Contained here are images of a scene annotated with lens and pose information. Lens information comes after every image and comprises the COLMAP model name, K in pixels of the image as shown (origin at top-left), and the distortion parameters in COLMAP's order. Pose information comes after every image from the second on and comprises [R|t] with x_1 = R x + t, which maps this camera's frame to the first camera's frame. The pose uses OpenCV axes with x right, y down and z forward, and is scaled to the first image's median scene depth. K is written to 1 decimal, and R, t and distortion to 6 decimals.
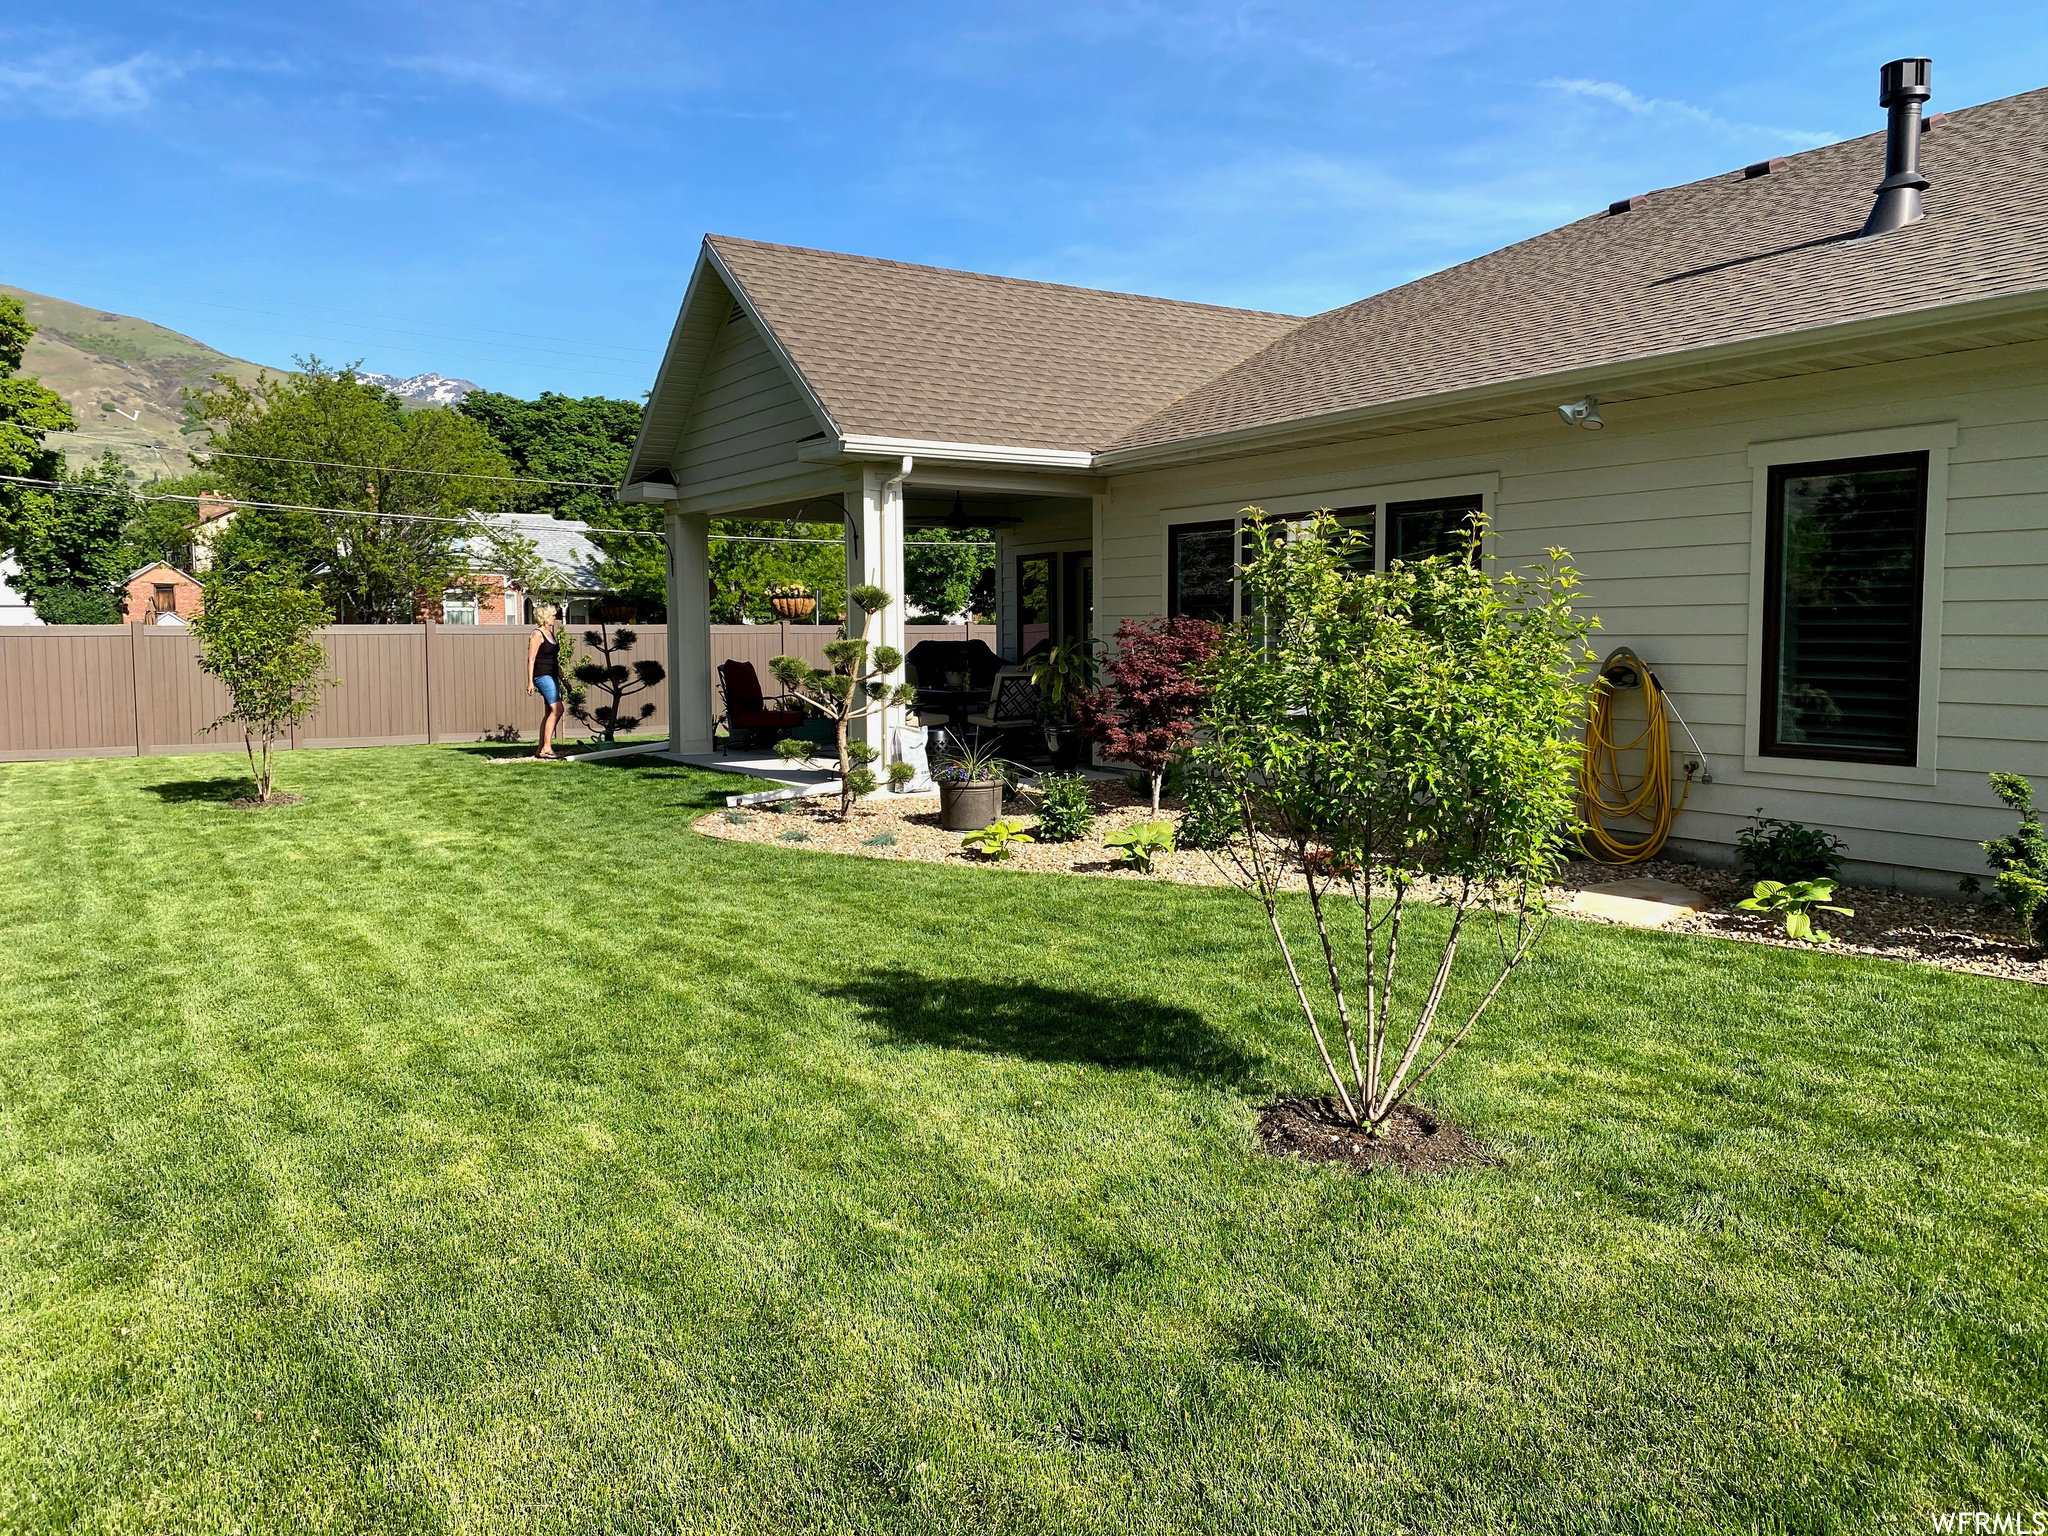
lens RADIAL K [[1534.1, 0, 1024.0], [0, 1534.1, 768.0], [0, 0, 1]] dist [0.137638, -0.319672]
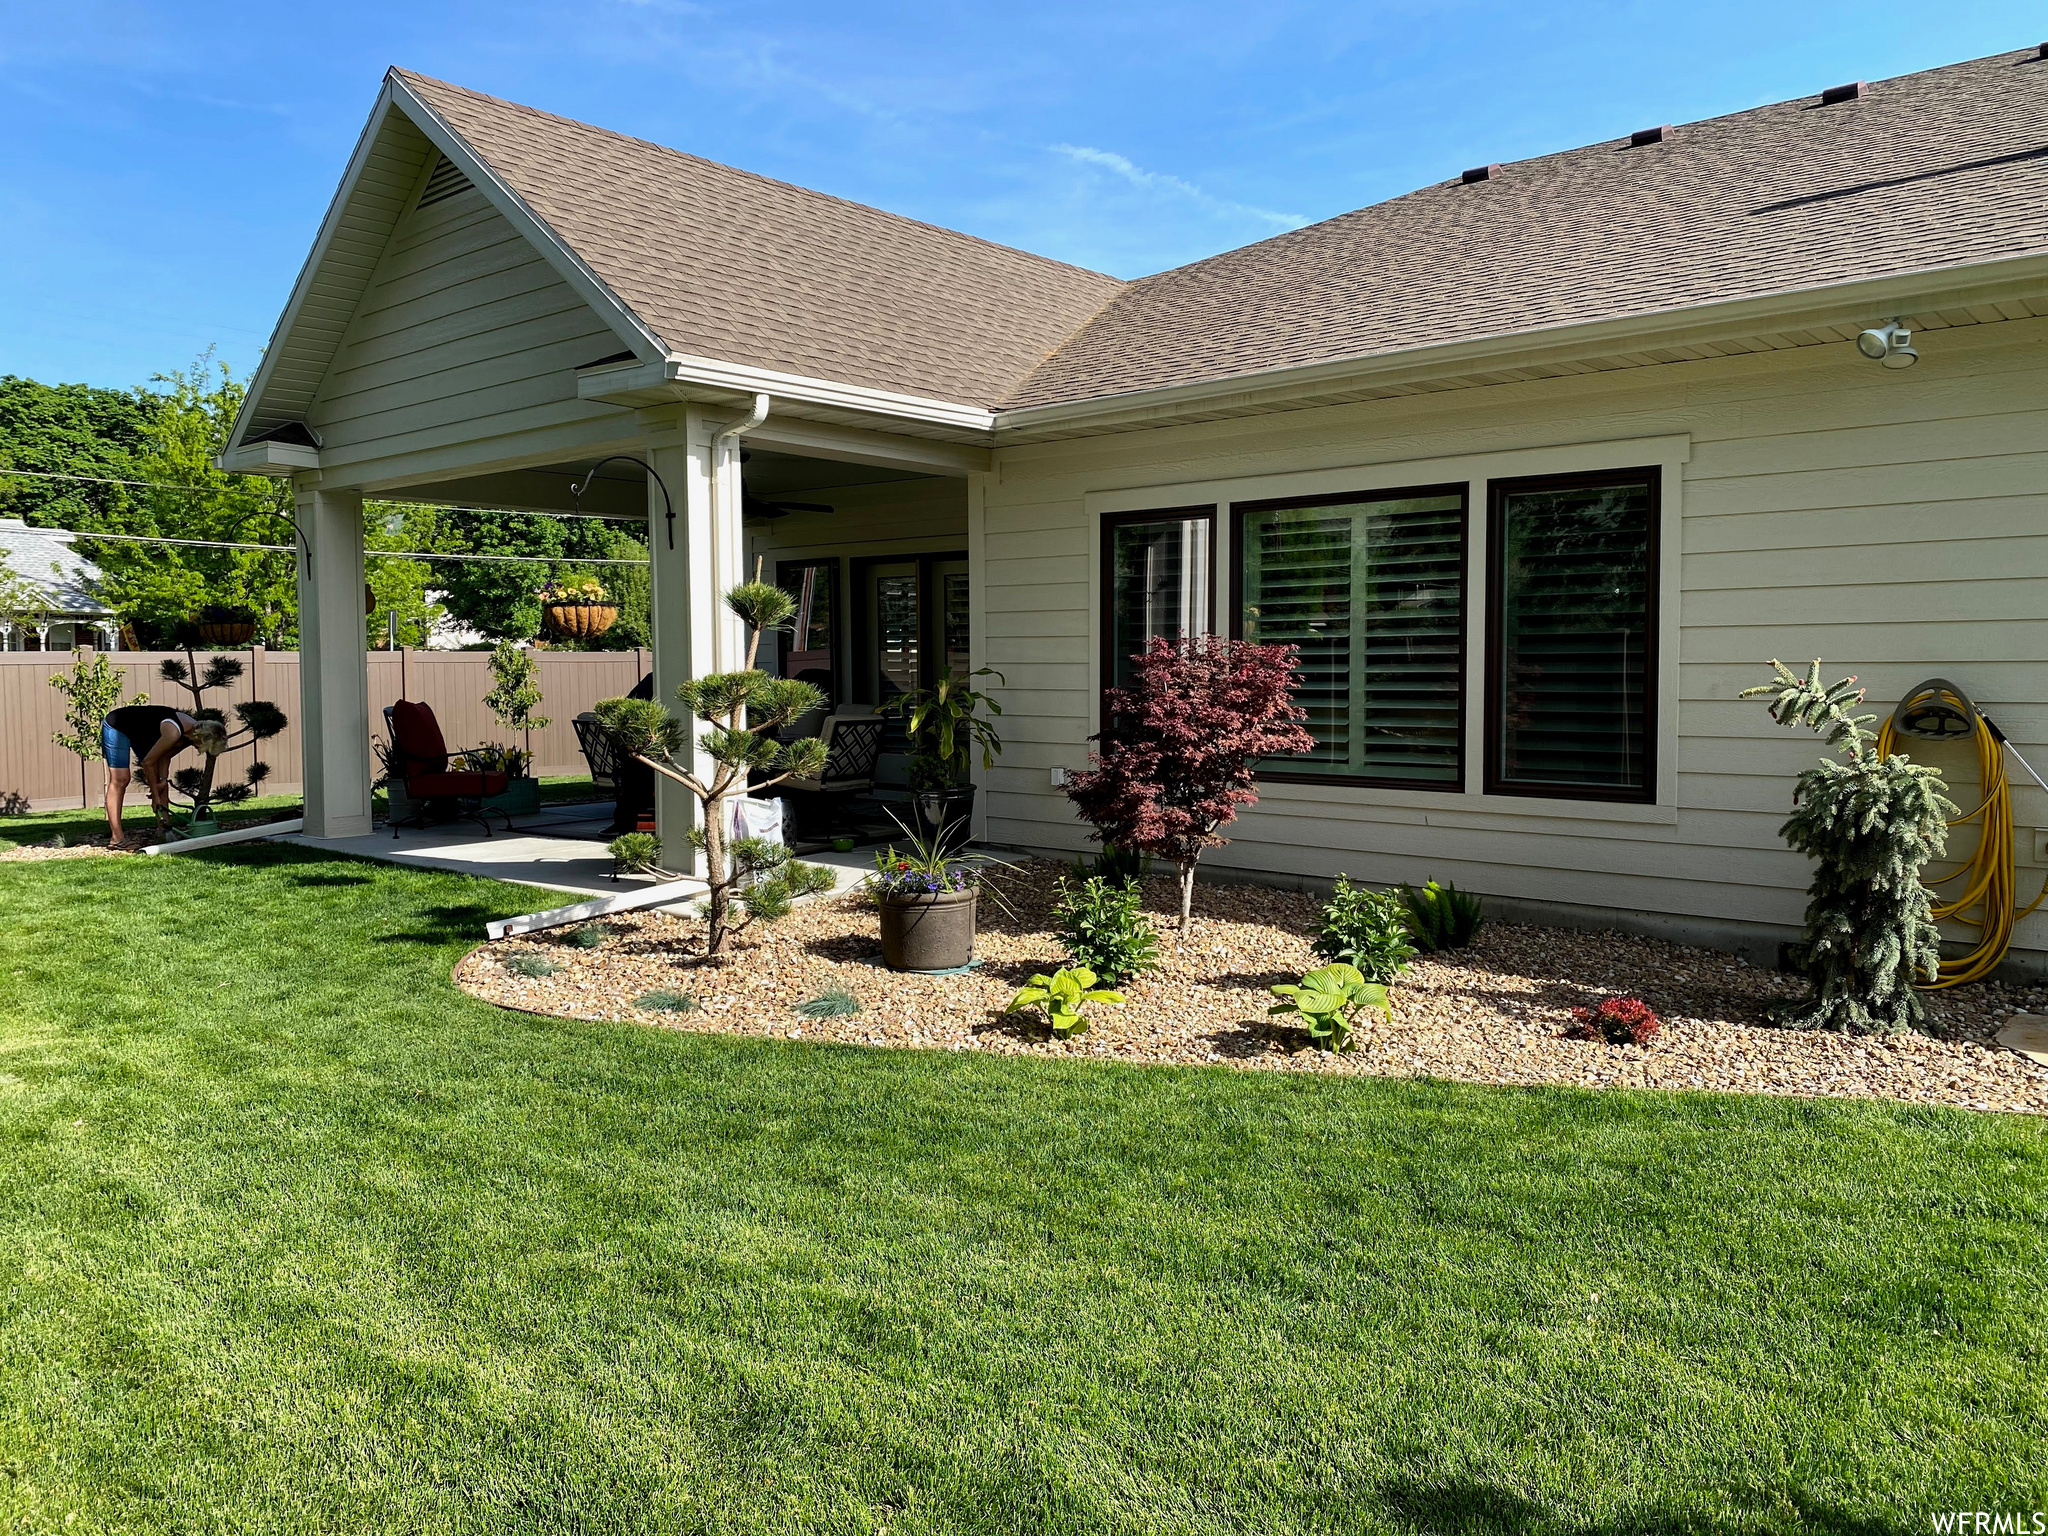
lens RADIAL K [[1557.9, 0, 1024.0], [0, 1557.9, 768.0], [0, 0, 1]] dist [0.014357, -0.002820]
pose [[0.960503, -0.020453, 0.277518, -0.131451], [0.025897, 0.999537, -0.015964, -0.023479], [-0.277063, 0.022520, 0.960588, 0.275877]]
